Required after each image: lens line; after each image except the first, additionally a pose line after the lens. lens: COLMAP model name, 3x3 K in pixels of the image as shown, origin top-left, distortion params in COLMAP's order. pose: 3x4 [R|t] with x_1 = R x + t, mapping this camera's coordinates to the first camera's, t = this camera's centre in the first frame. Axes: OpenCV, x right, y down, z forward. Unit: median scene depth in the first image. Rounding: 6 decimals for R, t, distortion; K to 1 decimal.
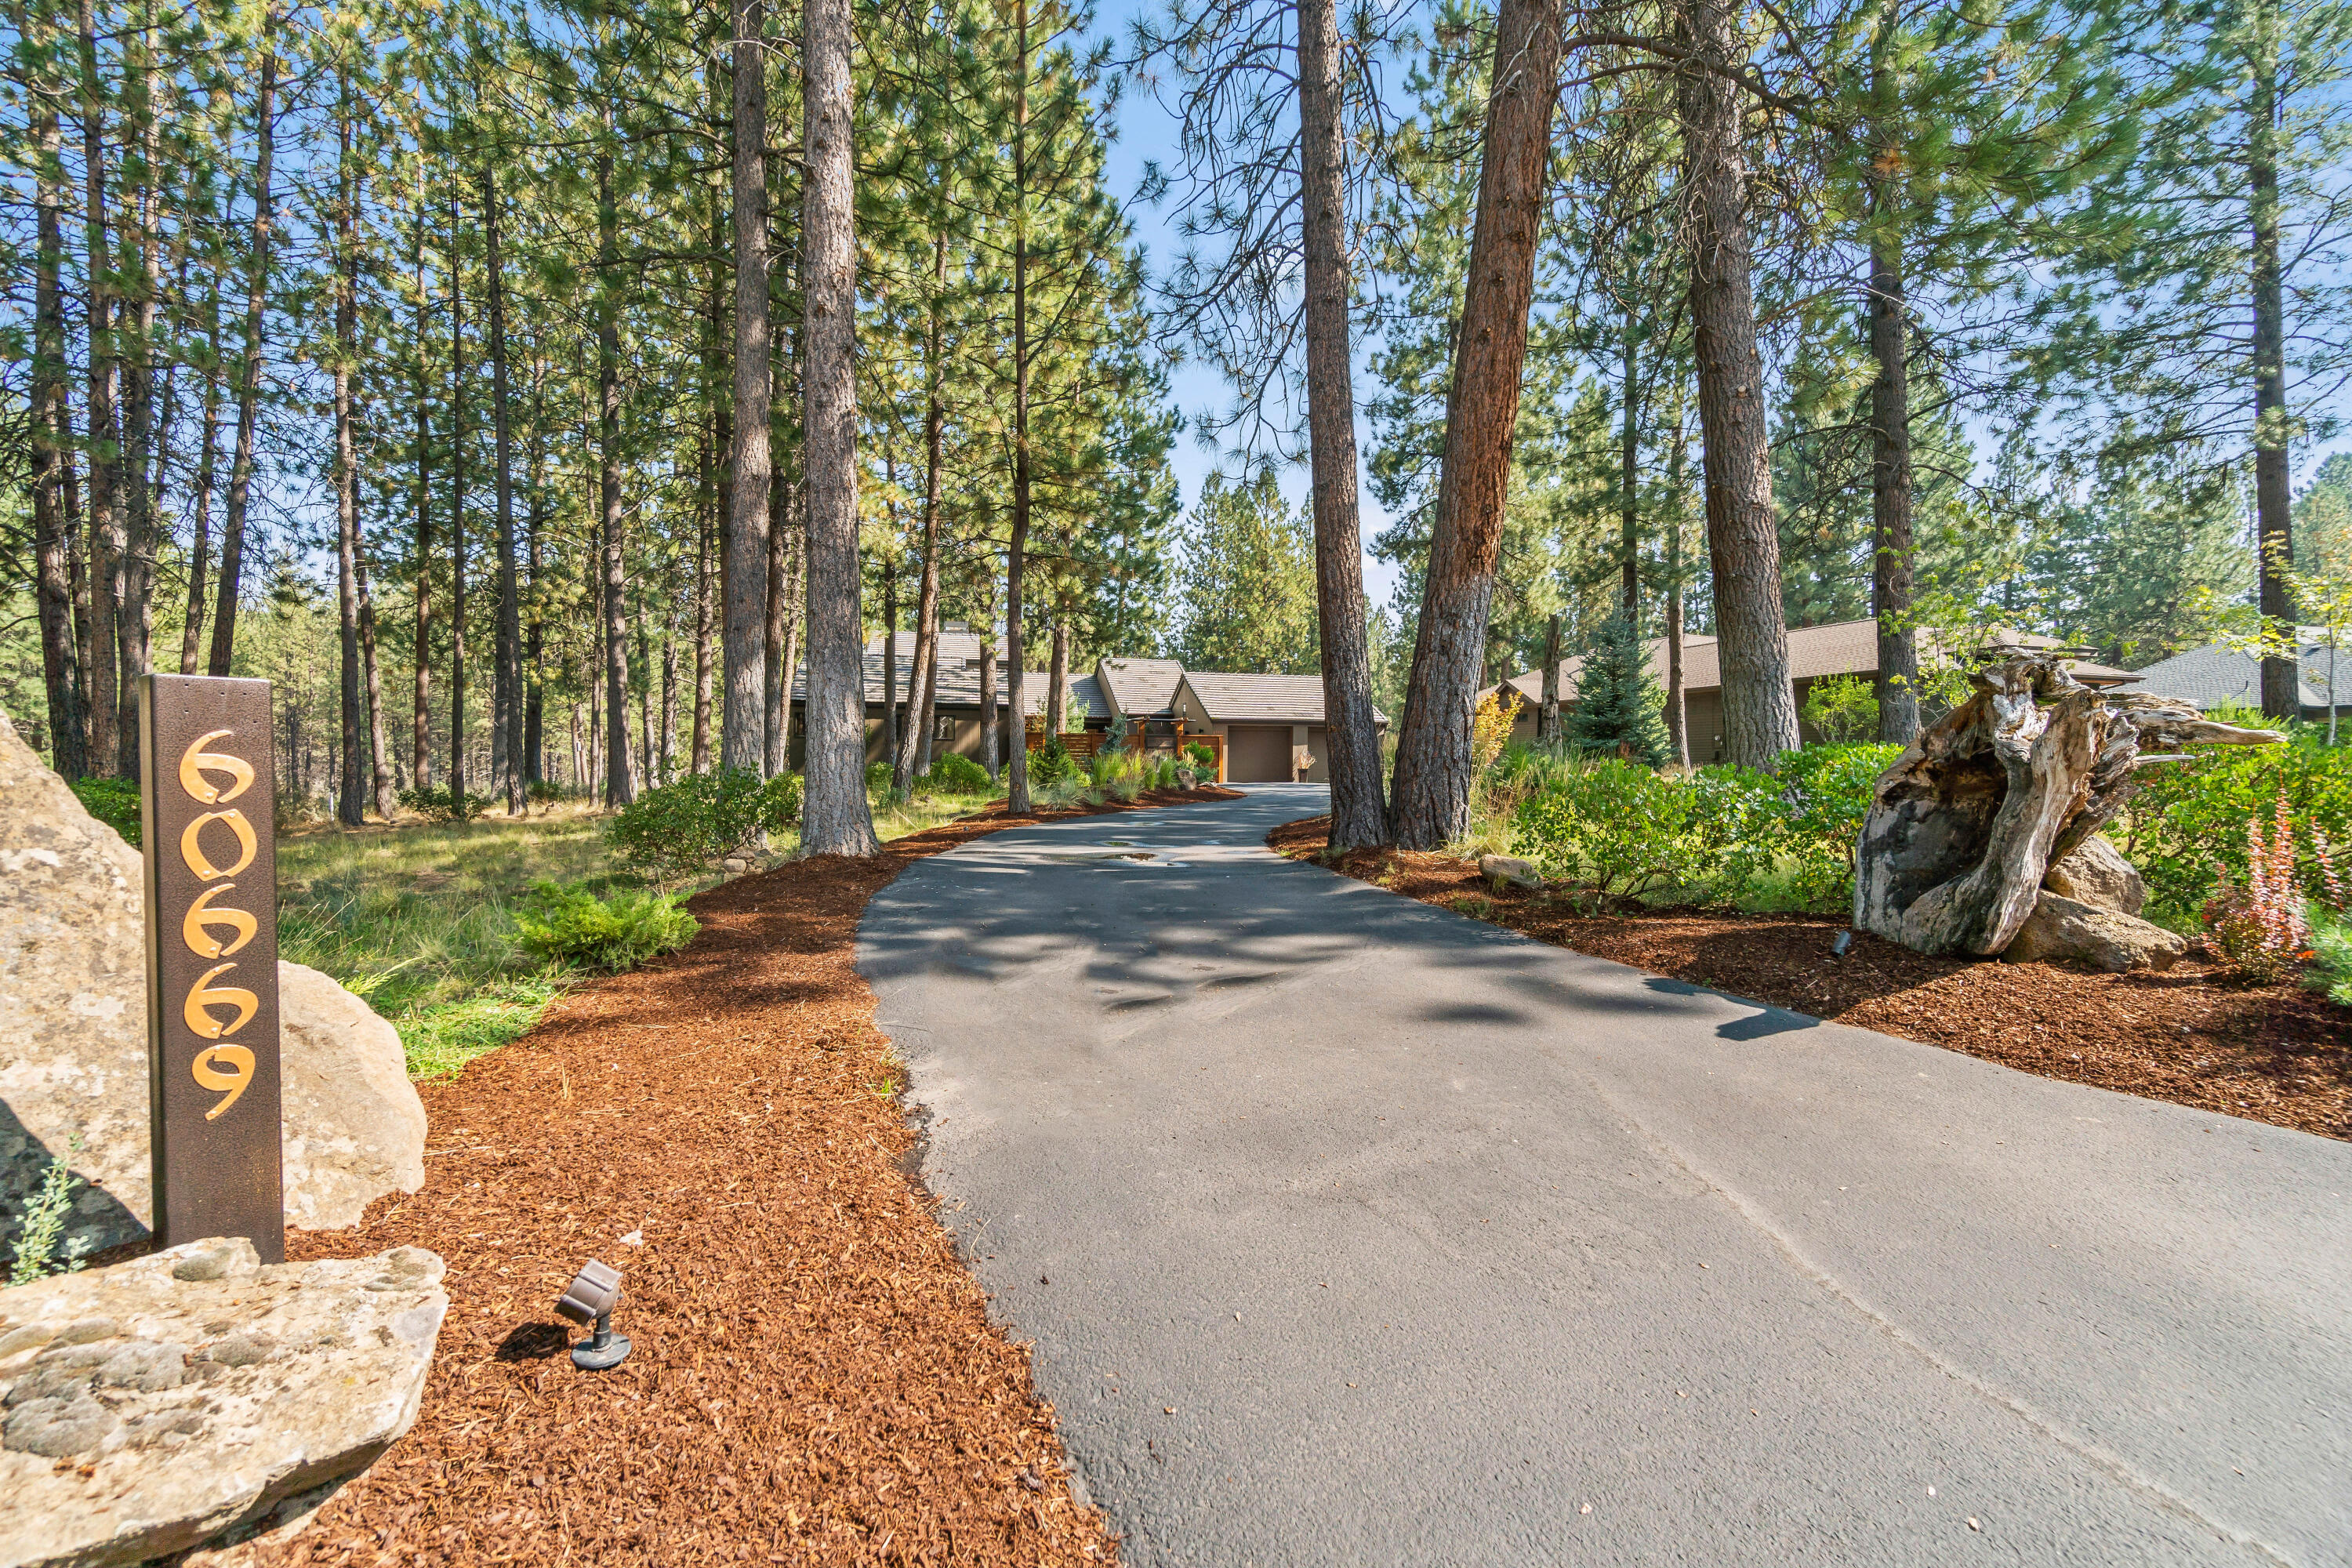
lens RADIAL K [[1014.3, 0, 1179.4], [0, 1014.3, 753.3], [0, 0, 1]] dist [0.000580, 0.000081]
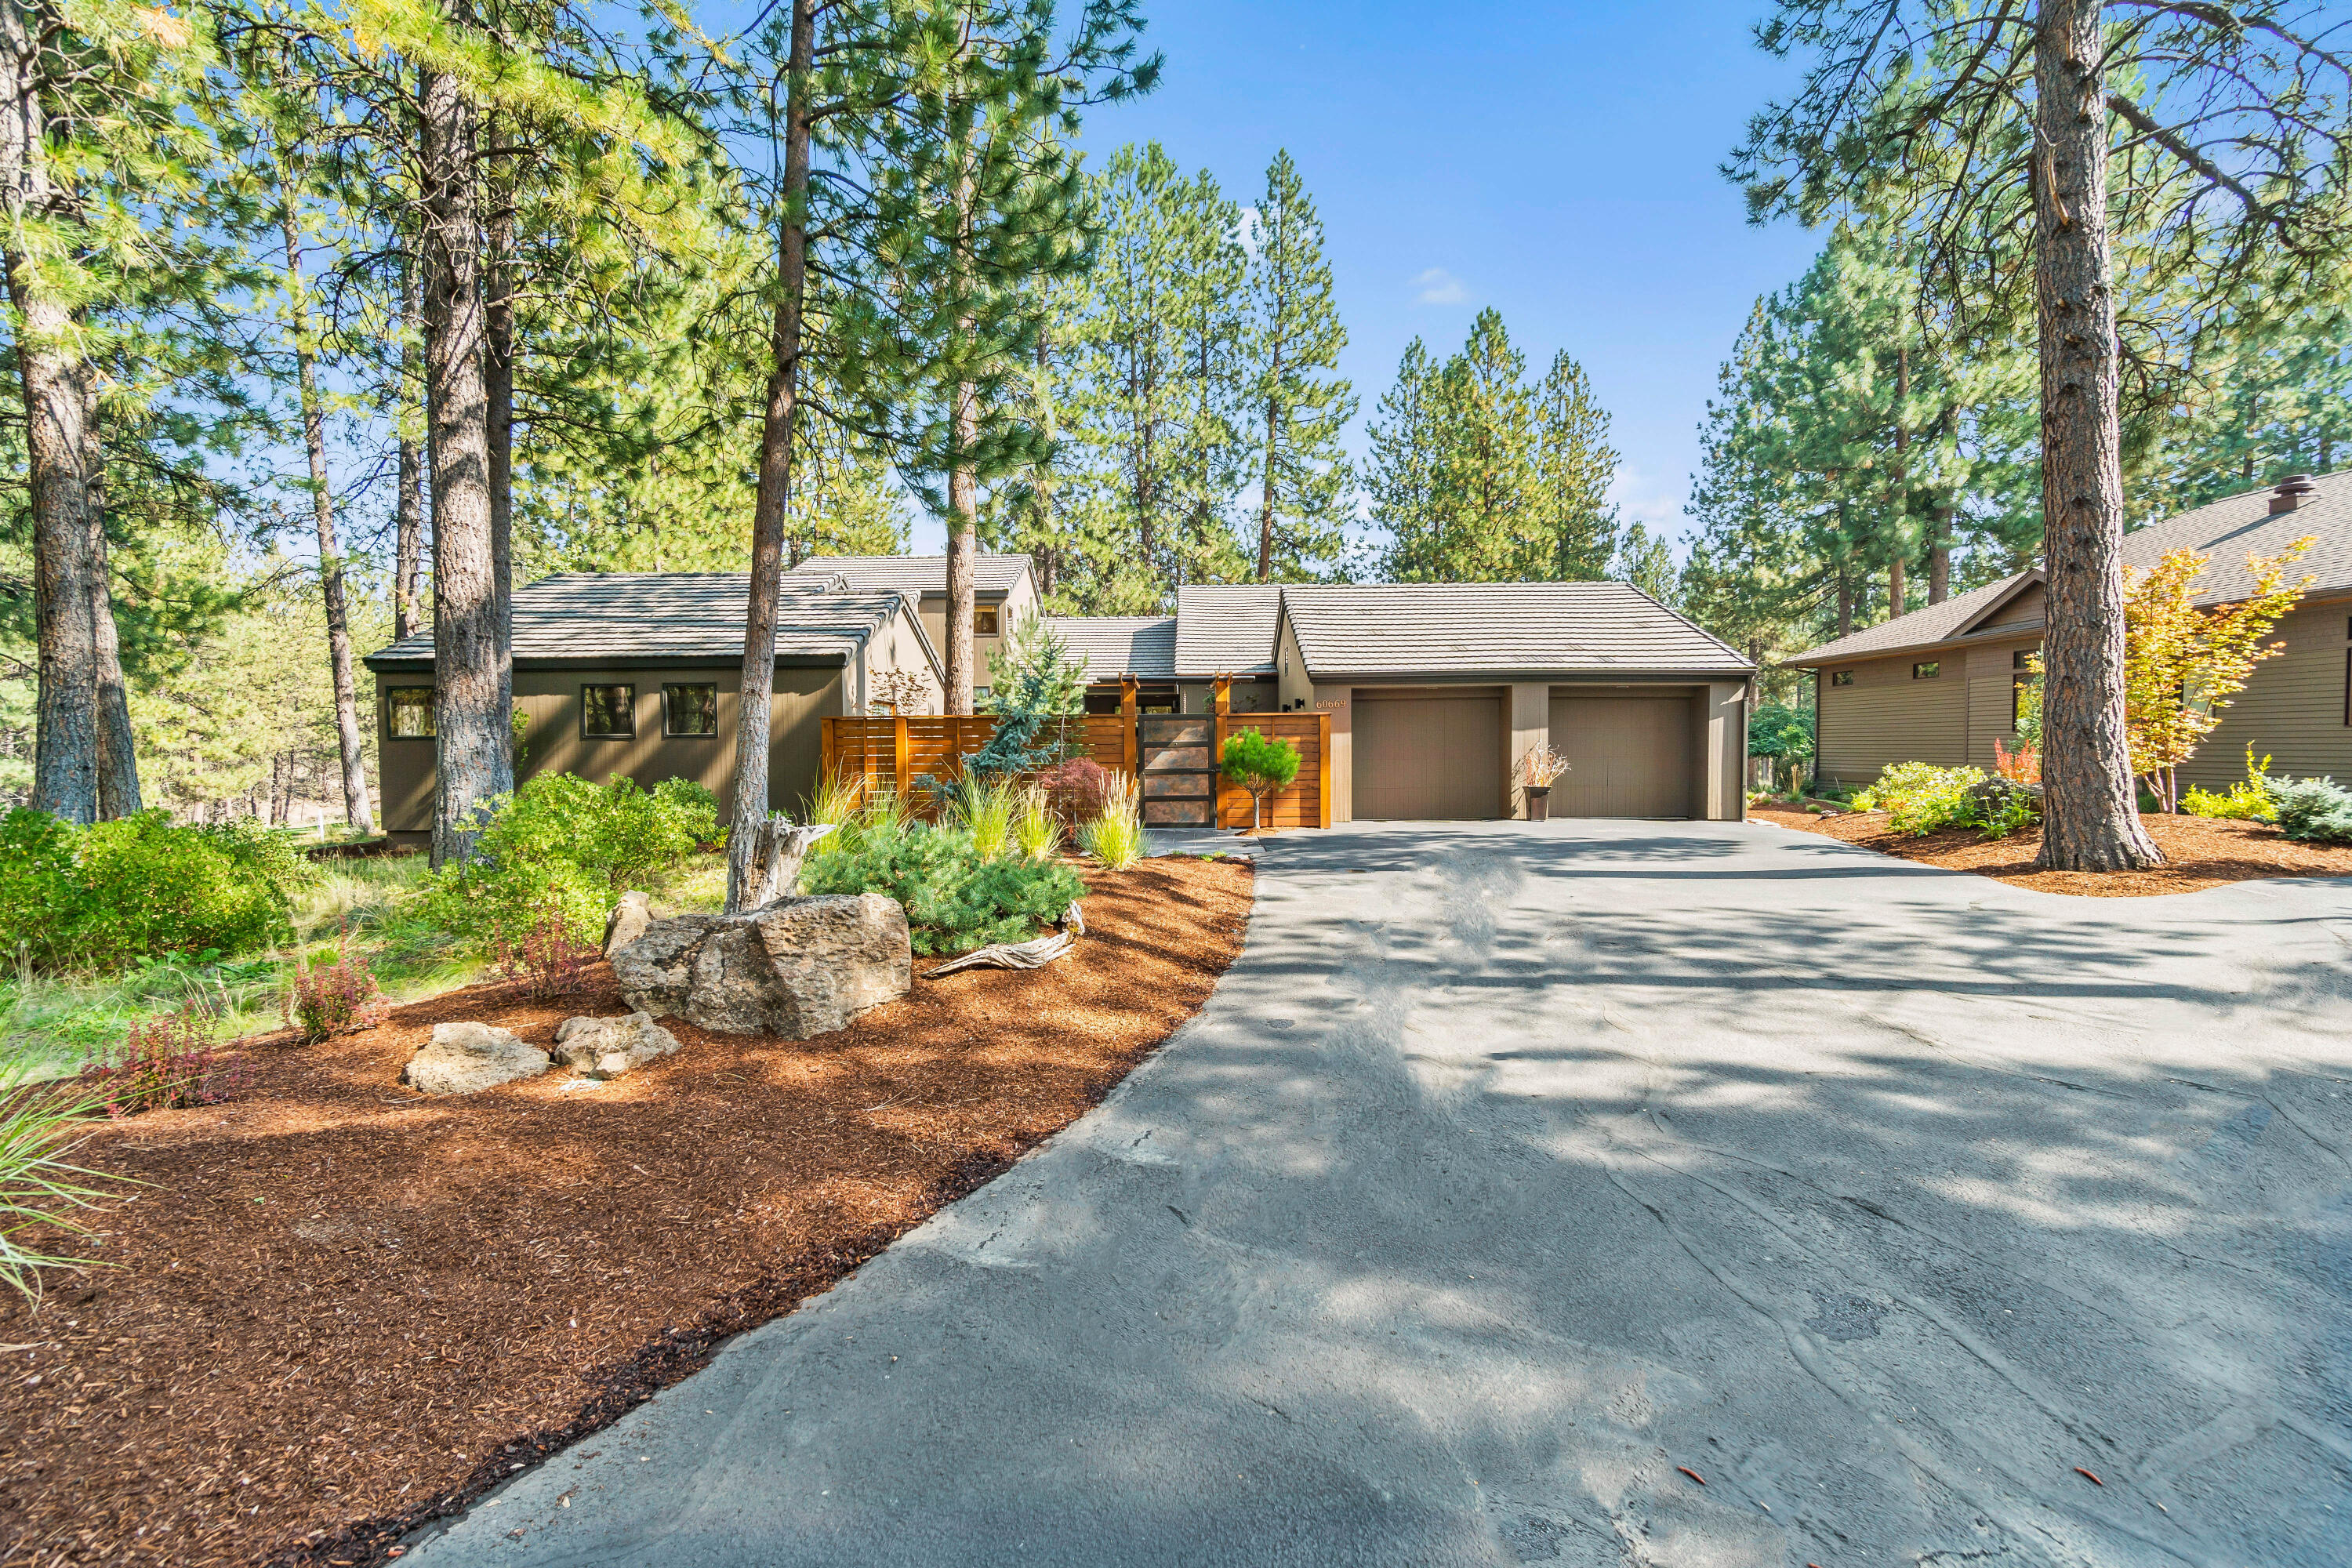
lens RADIAL K [[1014.3, 0, 1179.4], [0, 1014.3, 753.3], [0, 0, 1]] dist [0.000580, 0.000081]
pose [[0.972687, -0.007571, -0.231995, 0.041735], [0.013041, 0.999672, 0.022054, -0.006003], [0.231752, -0.024477, 0.972467, 0.305886]]
